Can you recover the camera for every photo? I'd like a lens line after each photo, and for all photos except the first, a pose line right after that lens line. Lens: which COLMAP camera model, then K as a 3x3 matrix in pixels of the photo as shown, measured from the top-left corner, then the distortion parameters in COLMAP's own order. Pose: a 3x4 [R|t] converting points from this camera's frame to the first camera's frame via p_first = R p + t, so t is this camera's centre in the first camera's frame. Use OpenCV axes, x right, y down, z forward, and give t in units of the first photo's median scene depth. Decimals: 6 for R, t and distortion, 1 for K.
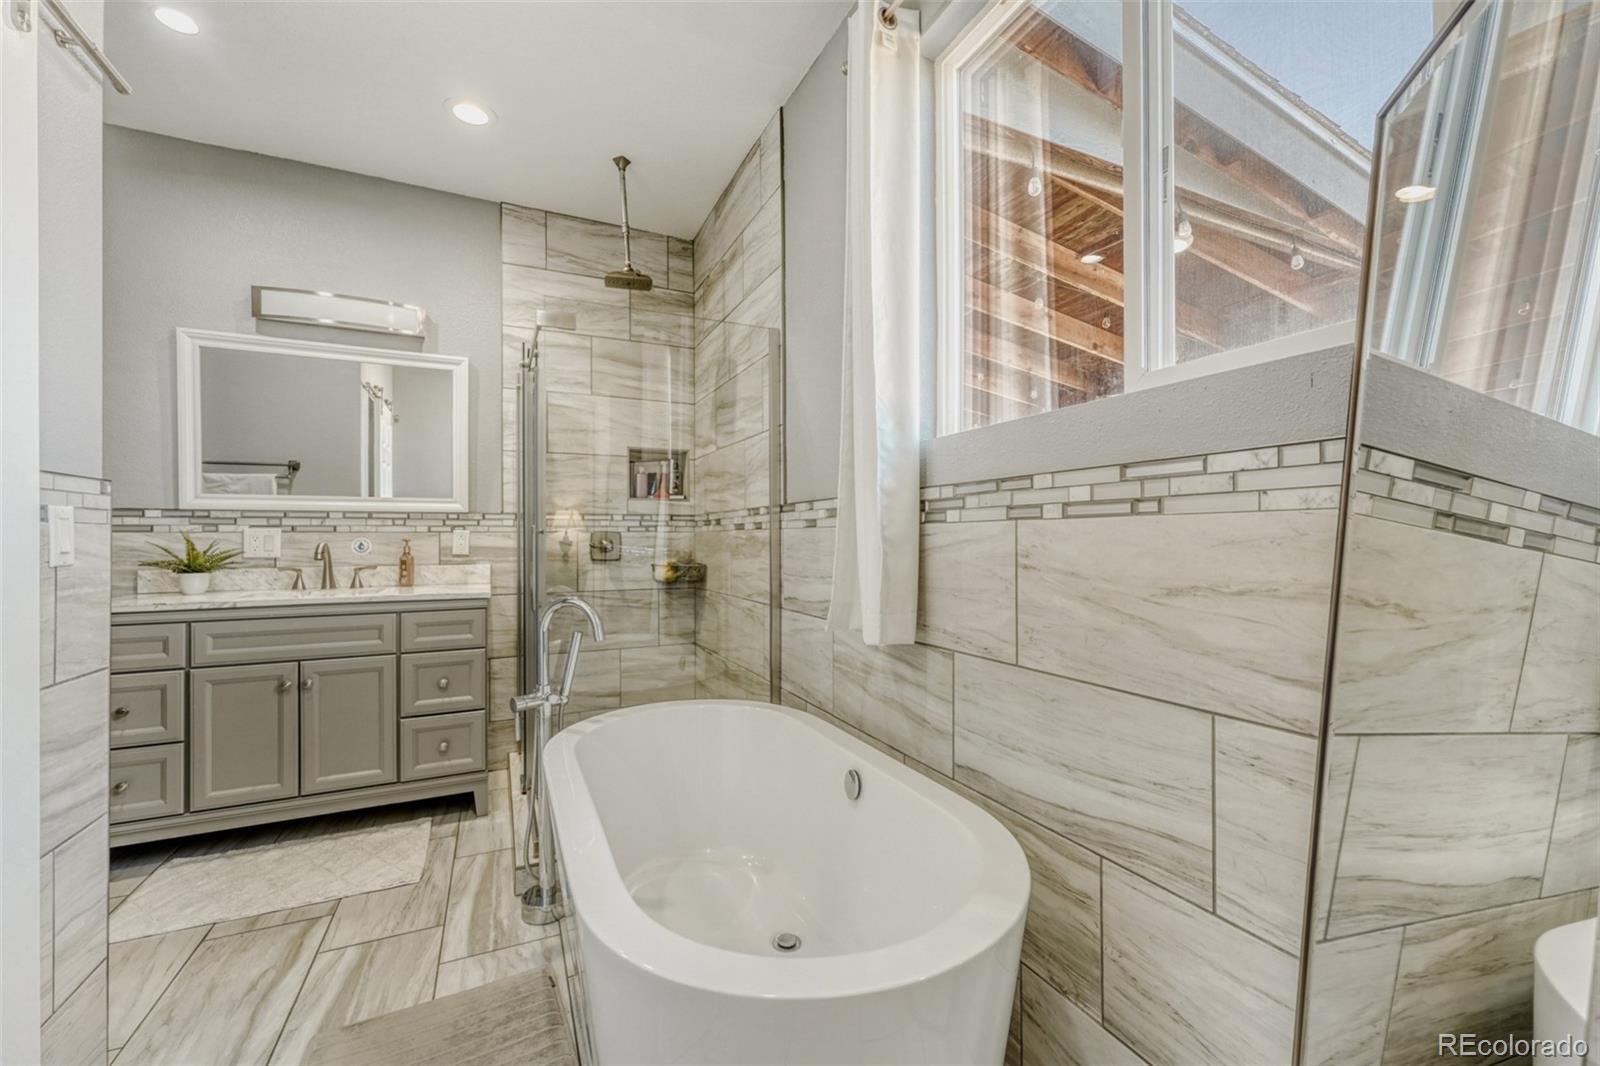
lens RADIAL K [[647.7, 0, 807.8], [0, 647.7, 539.2], [0, 0, 1]] dist [-0.000284, -0.000507]
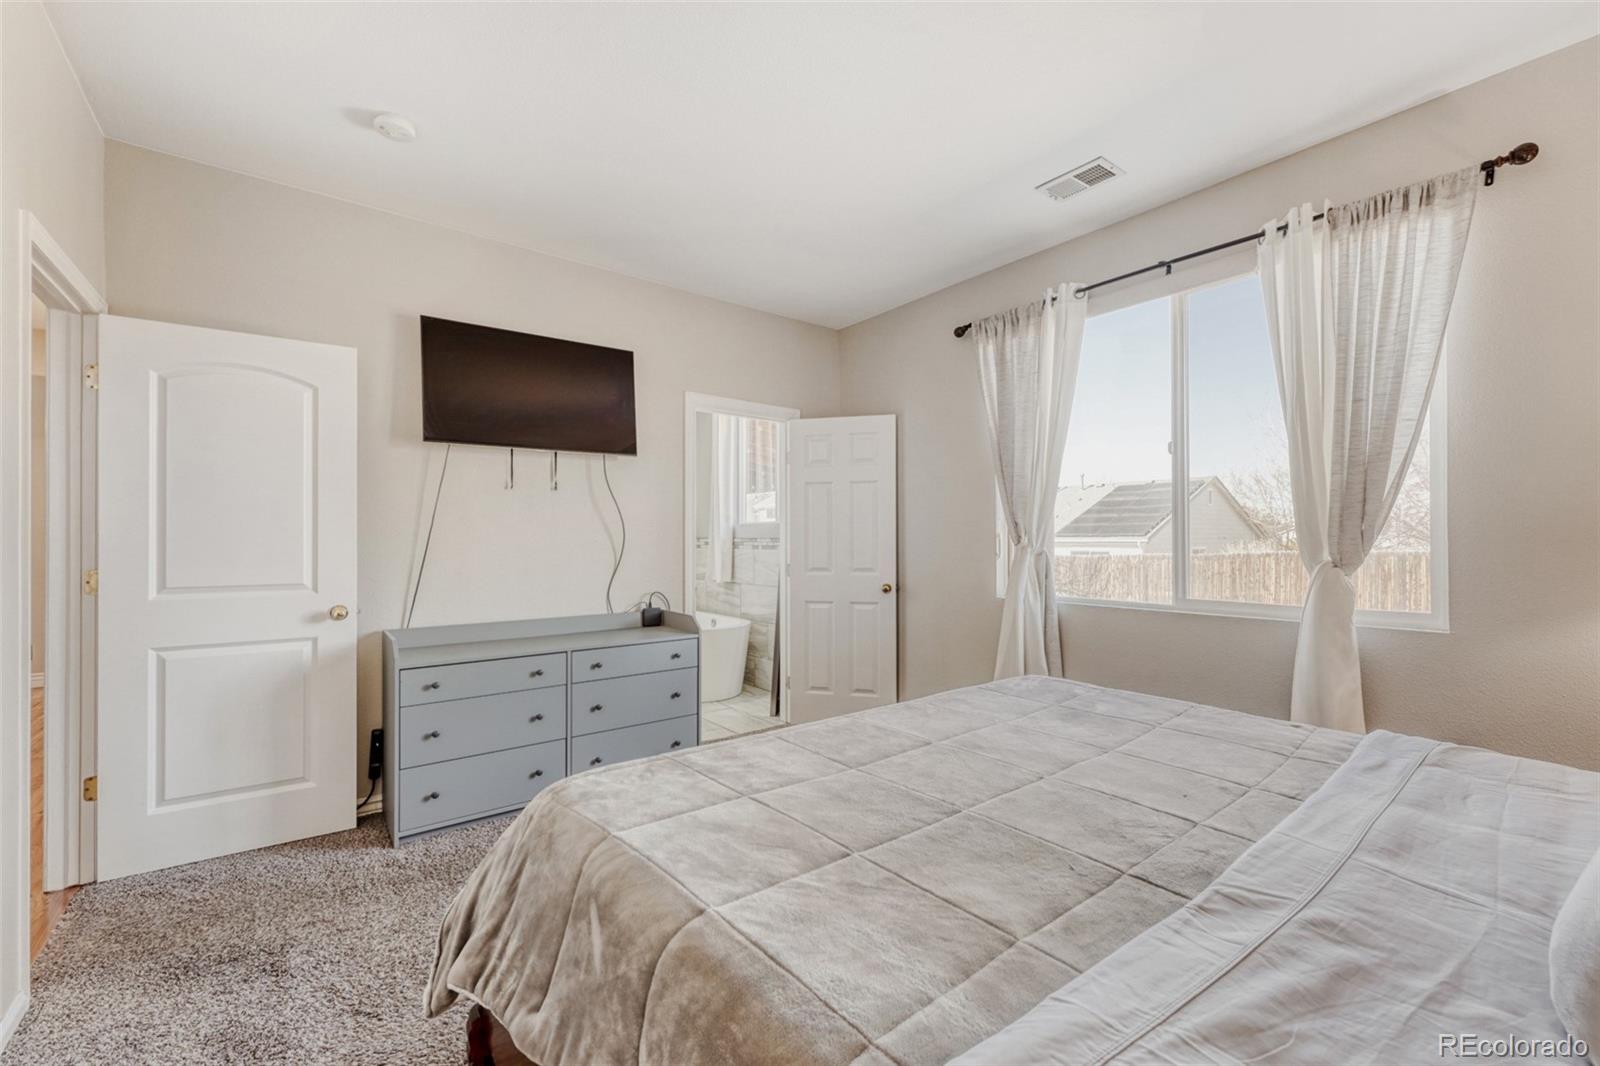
lens RADIAL K [[647.7, 0, 797.1], [0, 647.7, 541.7], [0, 0, 1]] dist [-0.000284, -0.000507]
pose [[0.979742, 0.001838, 0.200255, -0.114681], [-0.002045, 0.999998, 0.000827, -0.039417], [-0.200253, -0.001219, 0.979743, -1.528923]]
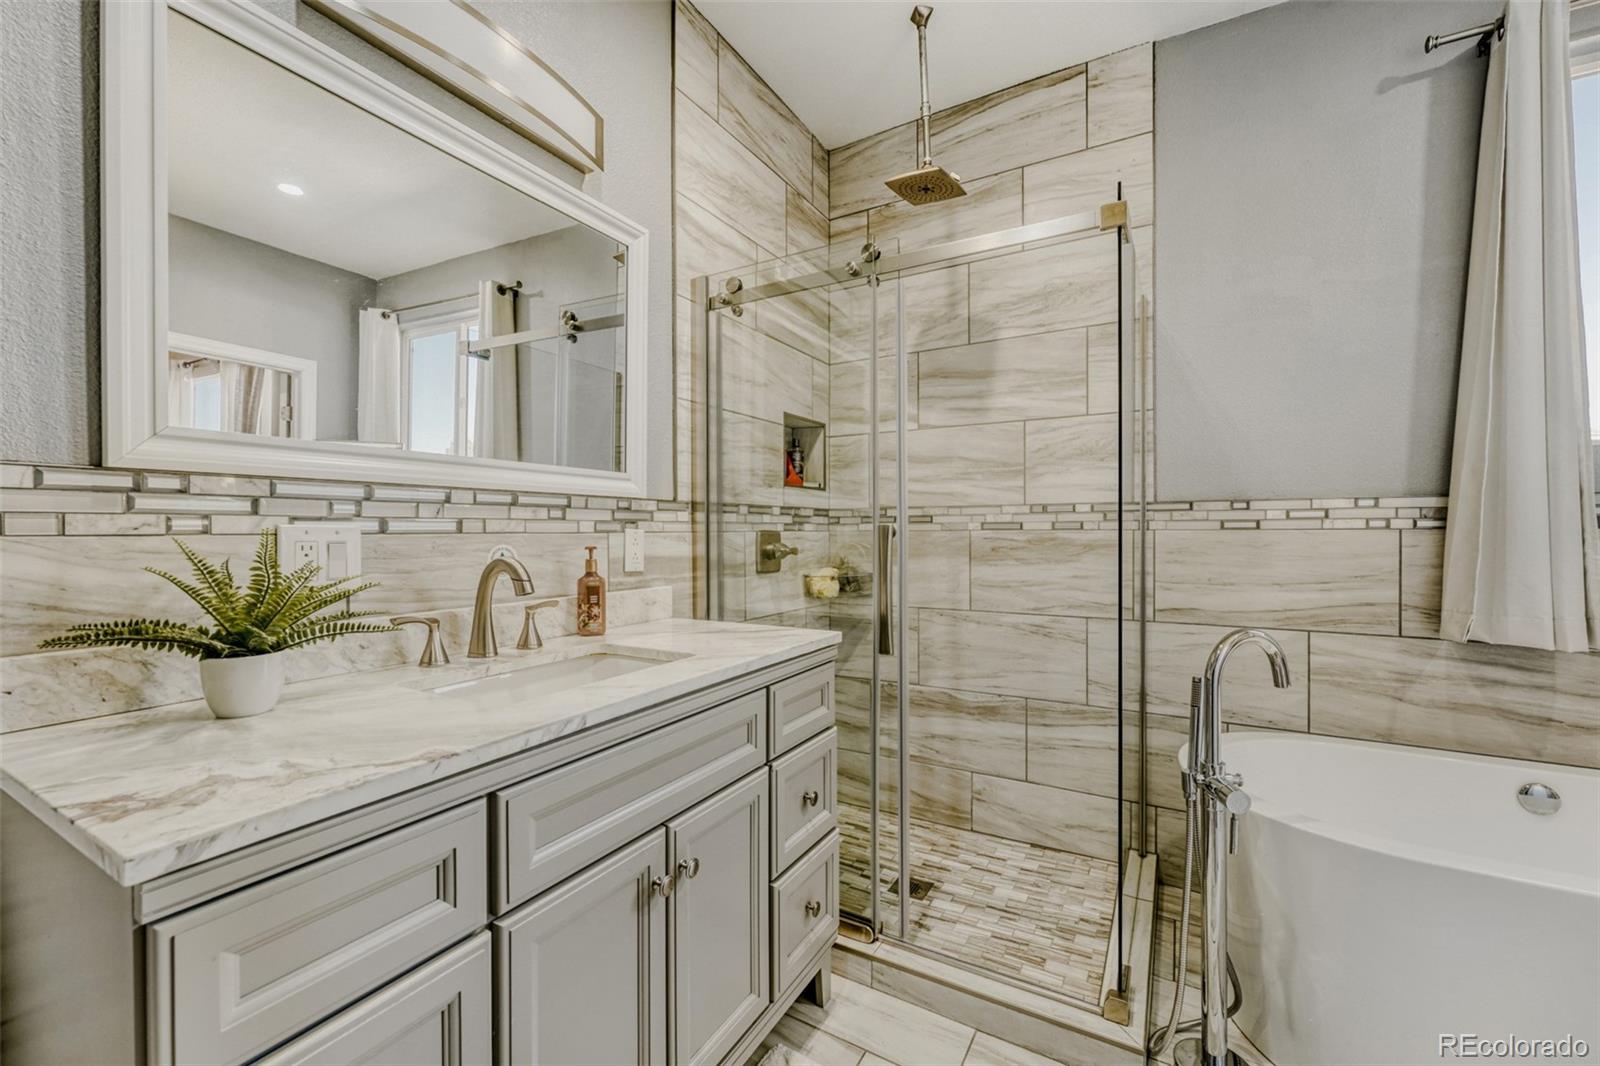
lens RADIAL K [[647.7, 0, 807.4], [0, 647.7, 536.0], [0, 0, 1]] dist [-0.000284, -0.000507]
pose [[0.824535, -0.003540, 0.565801, -0.822675], [0.002100, 0.999993, 0.003197, -0.010006], [-0.565808, -0.001448, 0.824536, 0.496681]]
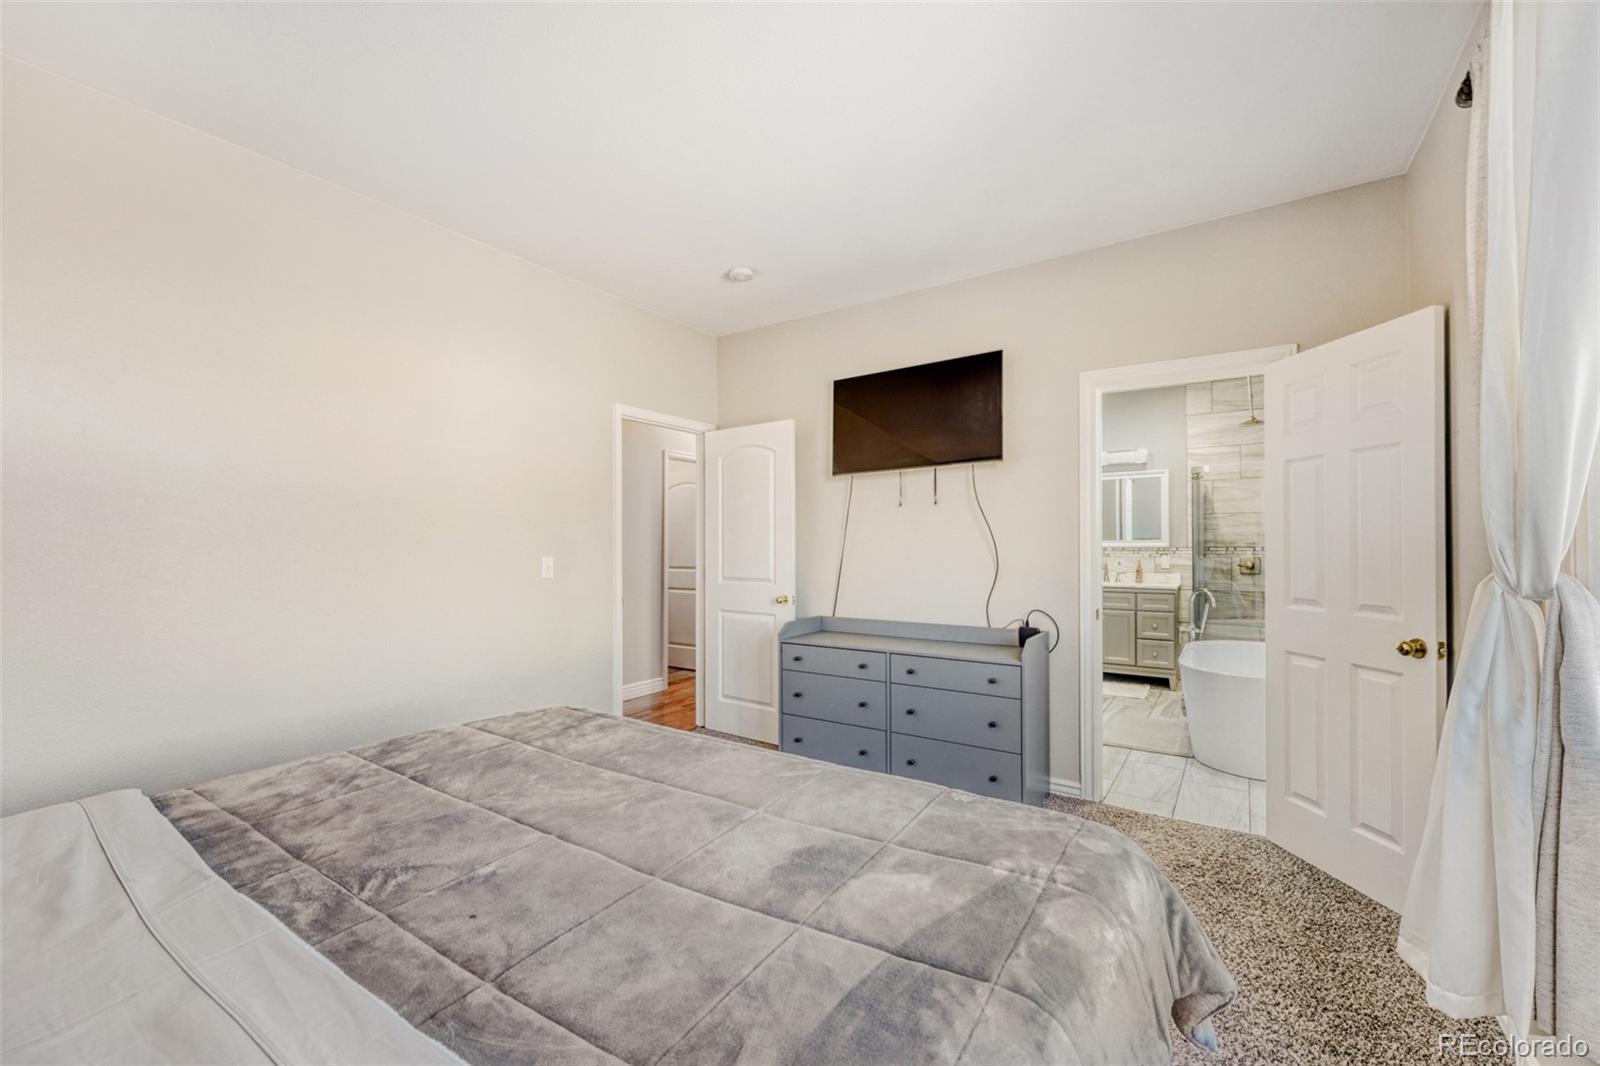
lens RADIAL K [[647.7, 0, 798.9], [0, 647.7, 539.9], [0, 0, 1]] dist [-0.000284, -0.000507]
pose [[0.501246, -0.005442, -0.865288, 0.711278], [-0.001342, 0.999974, -0.007067, -0.053529], [0.865304, 0.004703, 0.501226, -1.112487]]
